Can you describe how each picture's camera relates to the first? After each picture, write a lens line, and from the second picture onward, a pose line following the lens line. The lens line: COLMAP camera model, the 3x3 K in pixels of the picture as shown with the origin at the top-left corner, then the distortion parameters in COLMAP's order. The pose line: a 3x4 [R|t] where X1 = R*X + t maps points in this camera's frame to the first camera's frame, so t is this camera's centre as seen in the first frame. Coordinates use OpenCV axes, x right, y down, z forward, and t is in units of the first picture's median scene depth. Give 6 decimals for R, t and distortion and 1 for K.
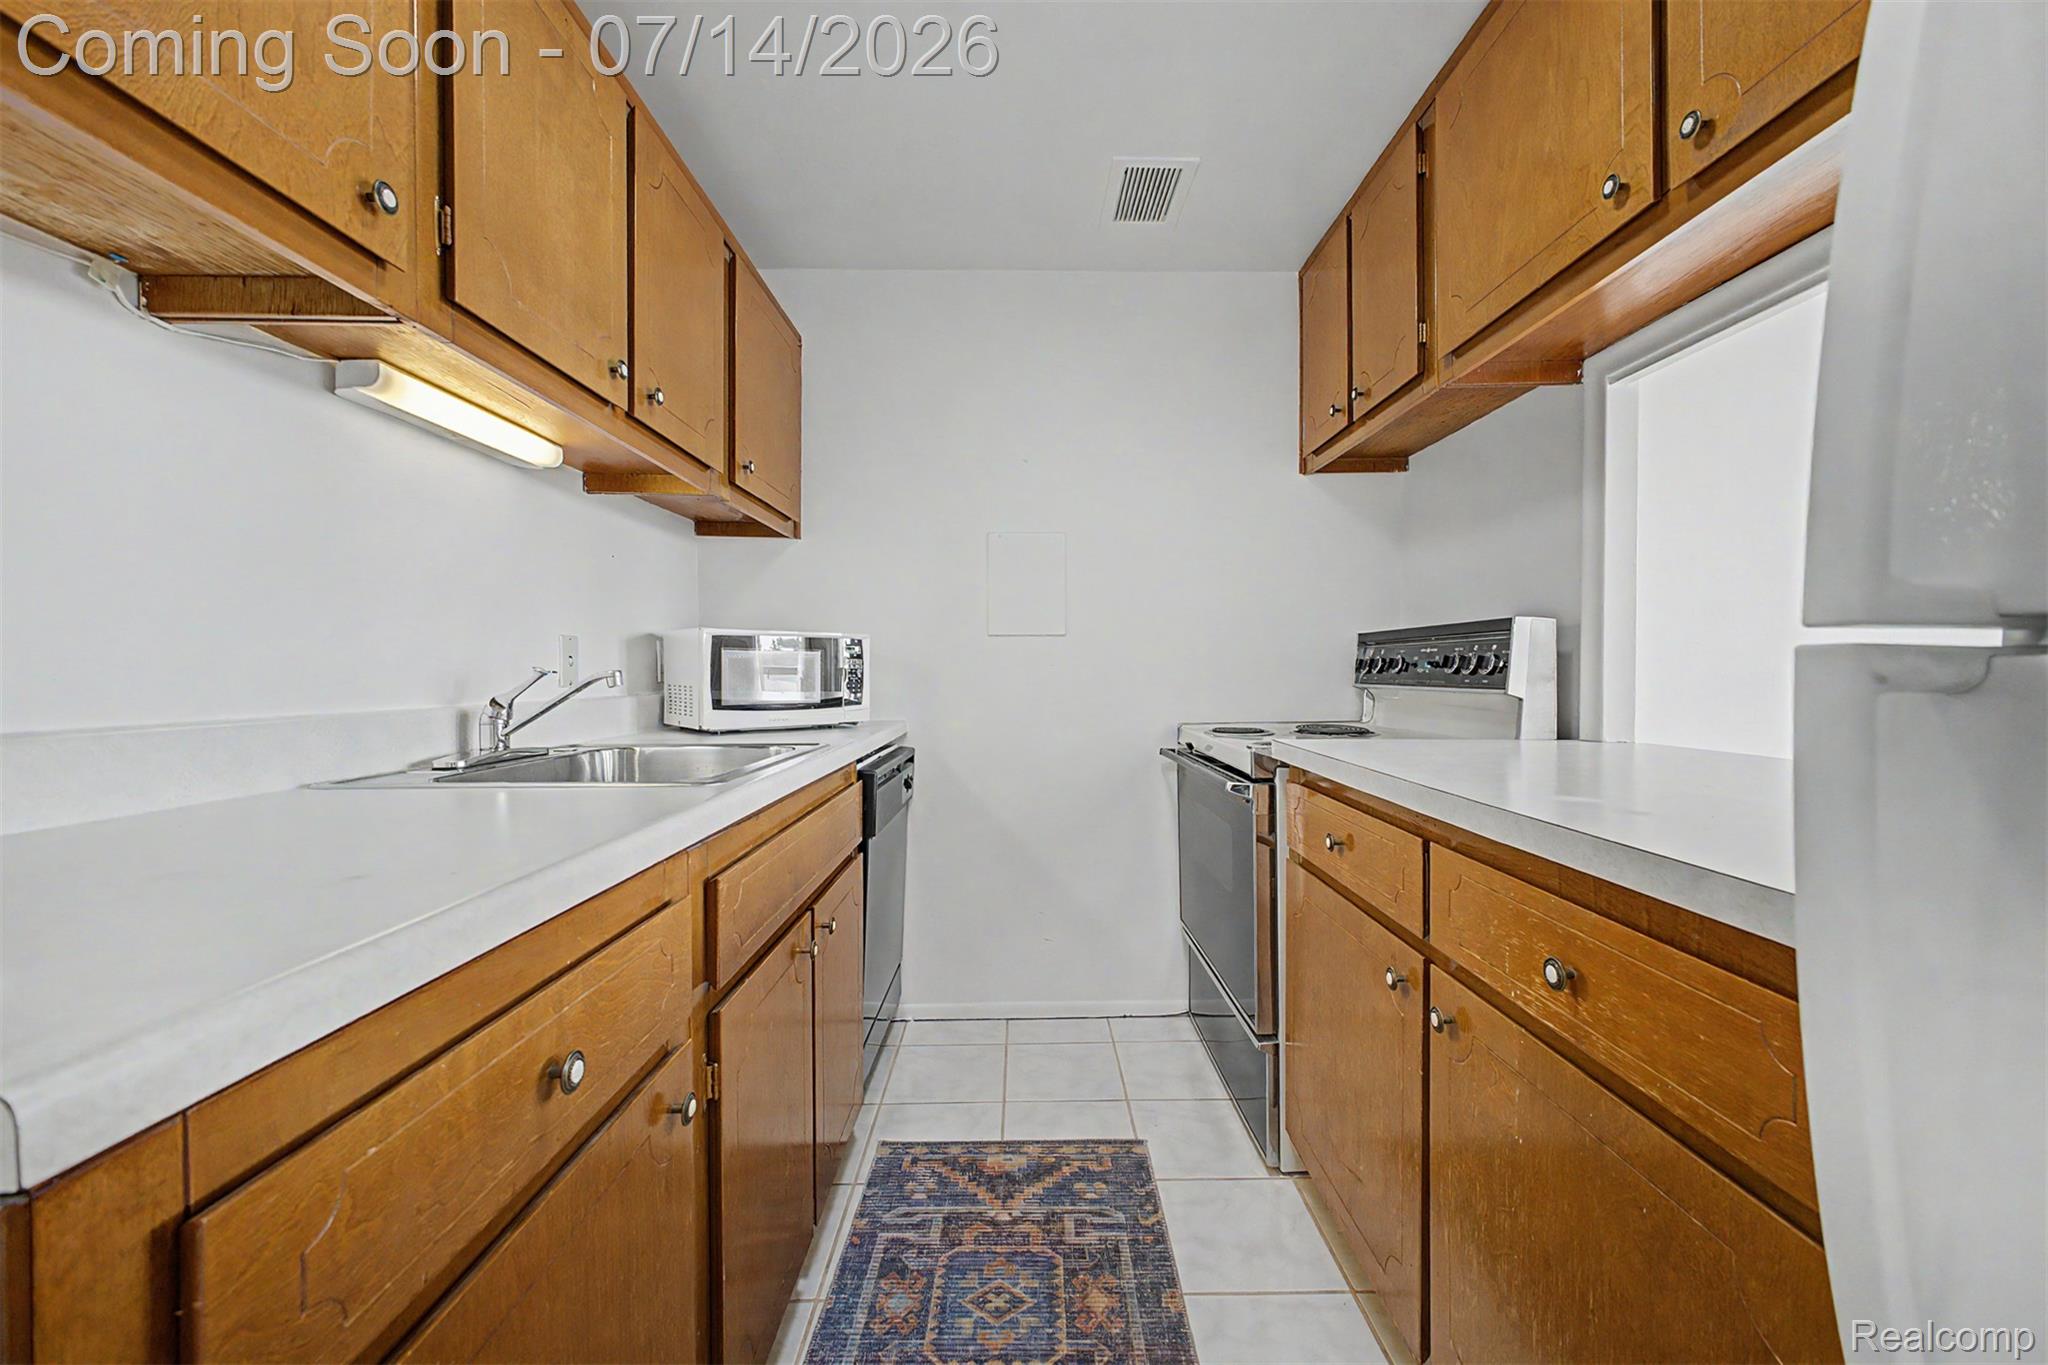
lens RADIAL K [[808.1, 0, 1024.0], [0, 808.1, 682.5], [0, 0, 1]] dist [0.020397, -0.008327]
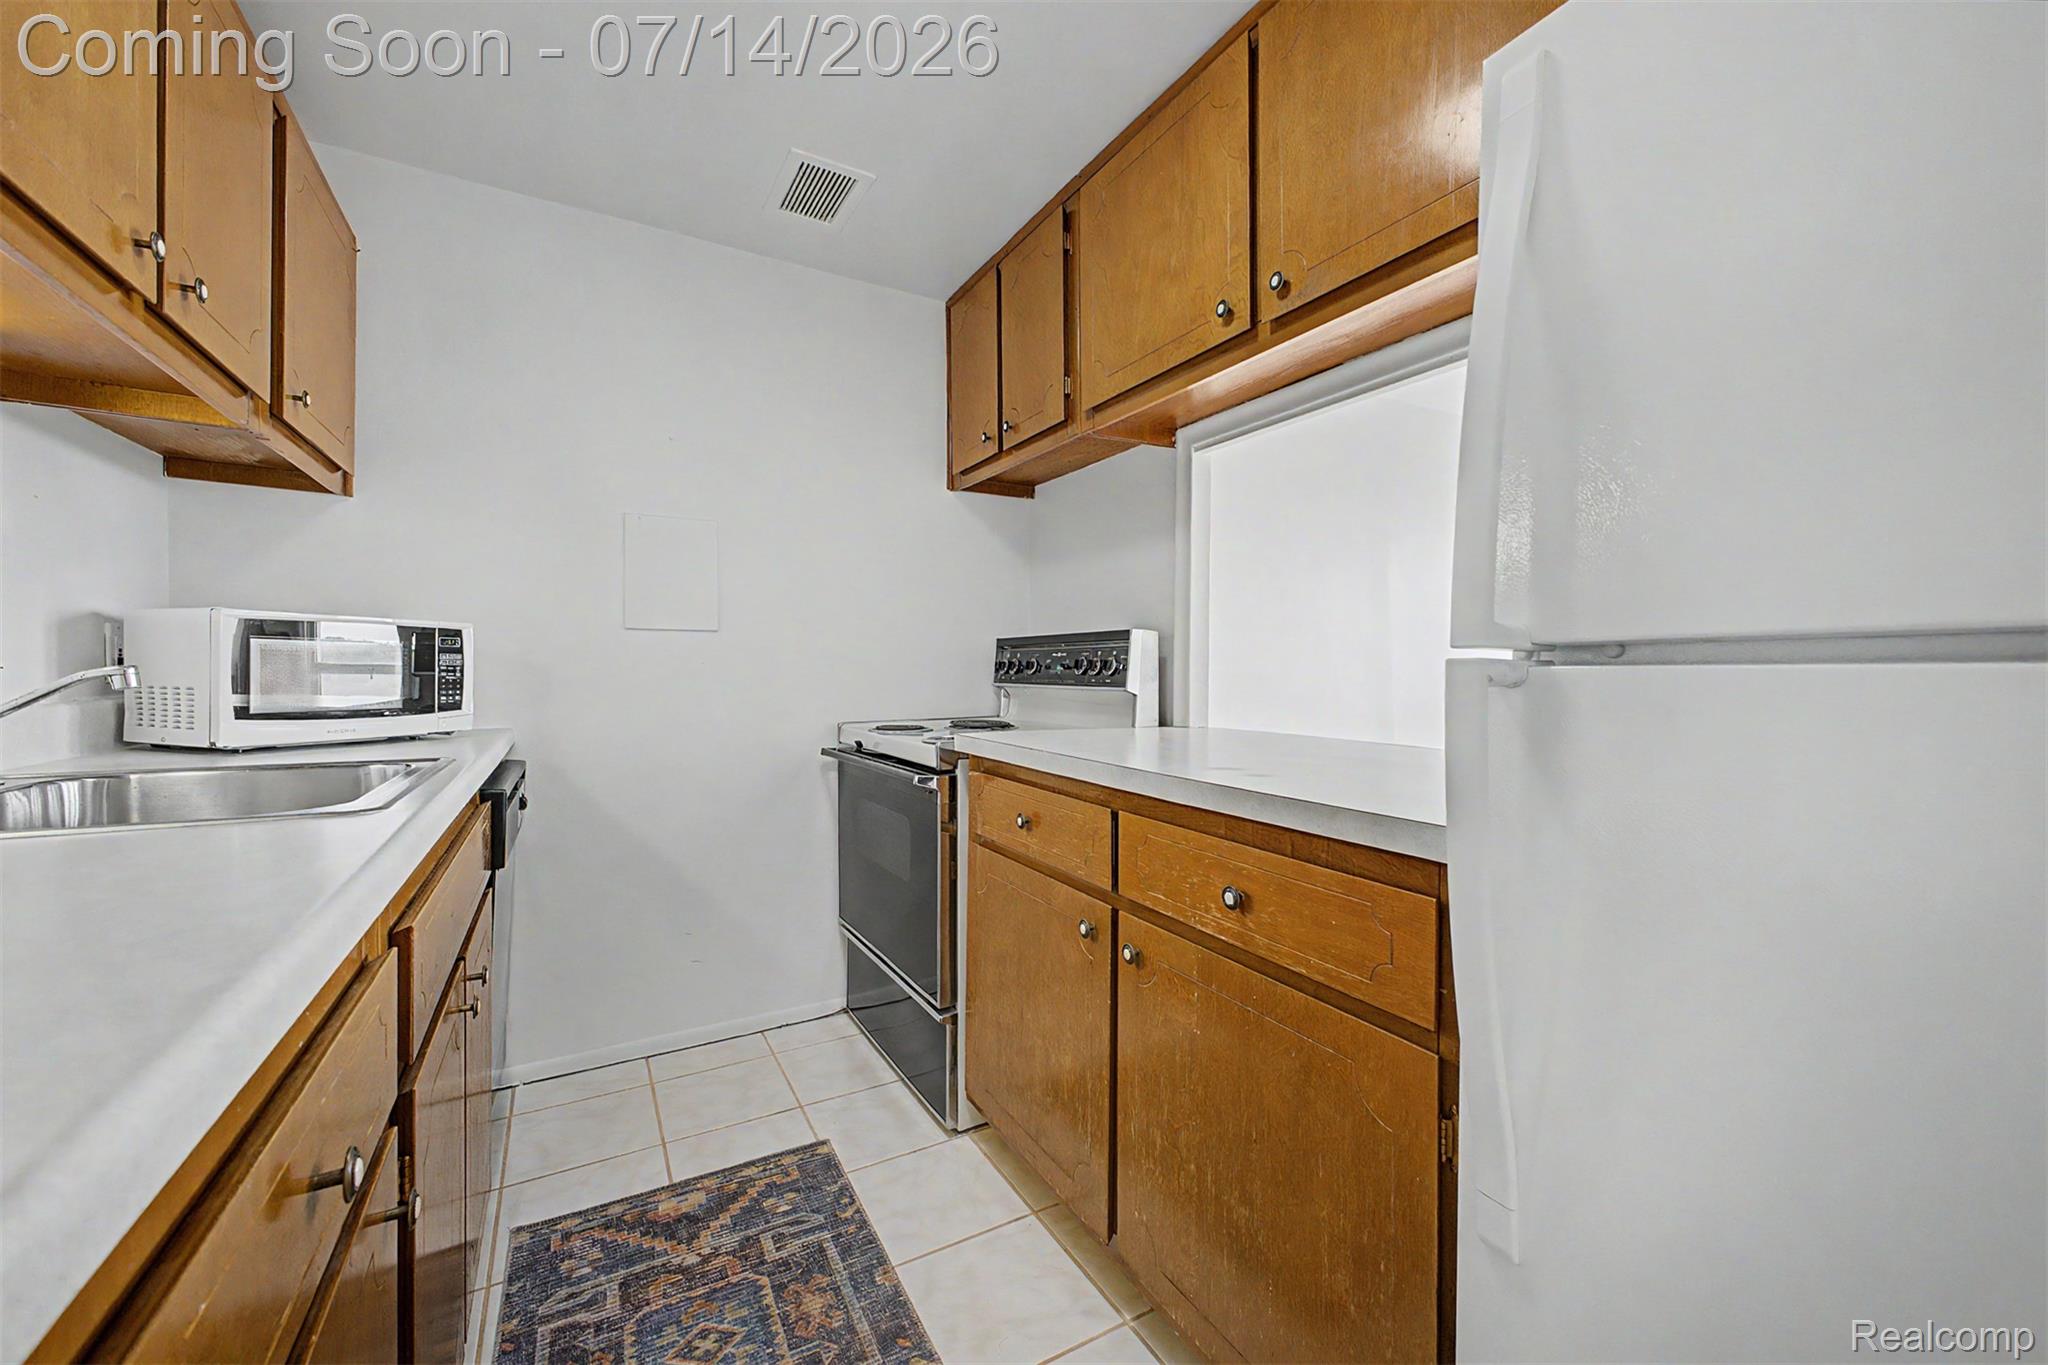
lens RADIAL K [[816.1, 0, 1030.2], [0, 816.1, 680.5], [0, 0, 1]] dist [0.027195, -0.012835]
pose [[0.872582, 0.000153, 0.488468, -0.139119], [0.001128, 0.999997, -0.002328, 0.000718], [-0.488467, 0.002583, 0.872579, -0.008425]]
